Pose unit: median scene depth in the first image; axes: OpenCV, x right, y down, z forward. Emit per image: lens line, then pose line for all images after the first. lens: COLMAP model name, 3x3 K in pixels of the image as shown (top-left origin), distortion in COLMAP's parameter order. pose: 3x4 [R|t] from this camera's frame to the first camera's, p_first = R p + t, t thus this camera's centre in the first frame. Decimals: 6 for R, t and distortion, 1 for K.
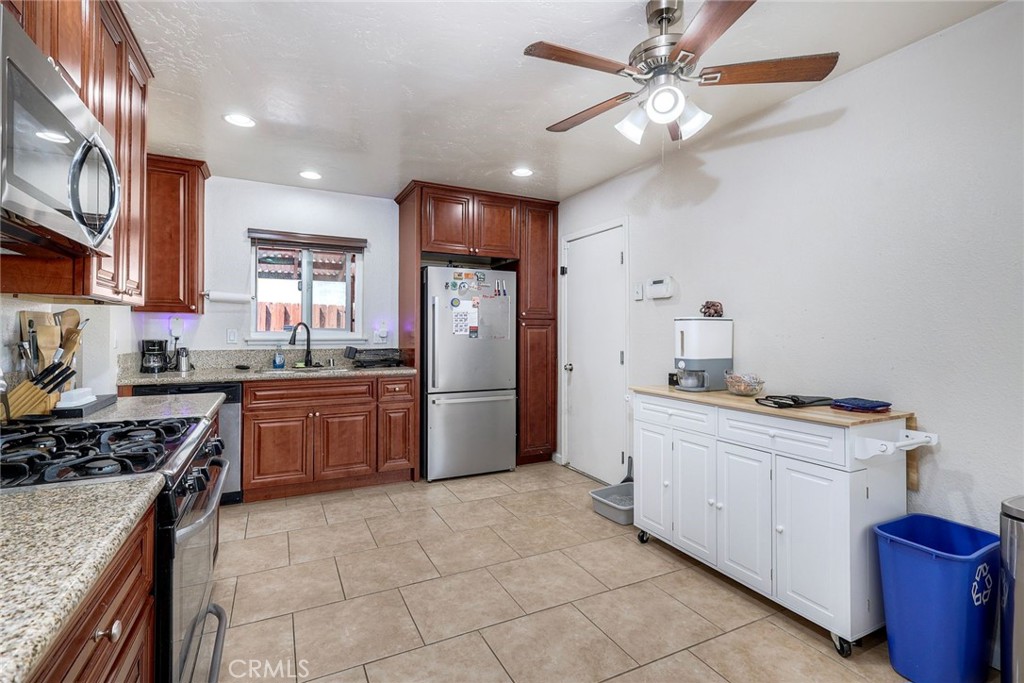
lens RADIAL K [[455.7, 0, 504.5], [0, 455.7, 331.0], [0, 0, 1]] dist [0.004498, 0.000702]
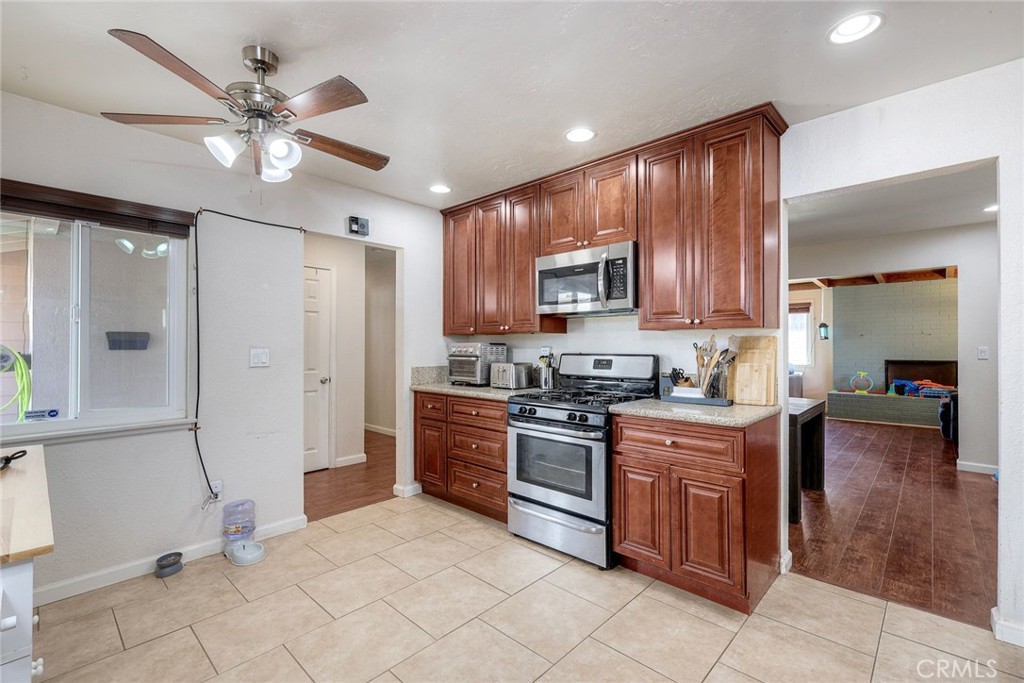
lens RADIAL K [[455.7, 0, 508.8], [0, 455.7, 343.6], [0, 0, 1]] dist [0.004498, 0.000702]
pose [[-0.939865, -0.006574, -0.341483, 0.079396], [-0.004409, 0.999965, -0.007116, -0.004070], [0.341518, -0.005182, -0.939861, 1.097270]]
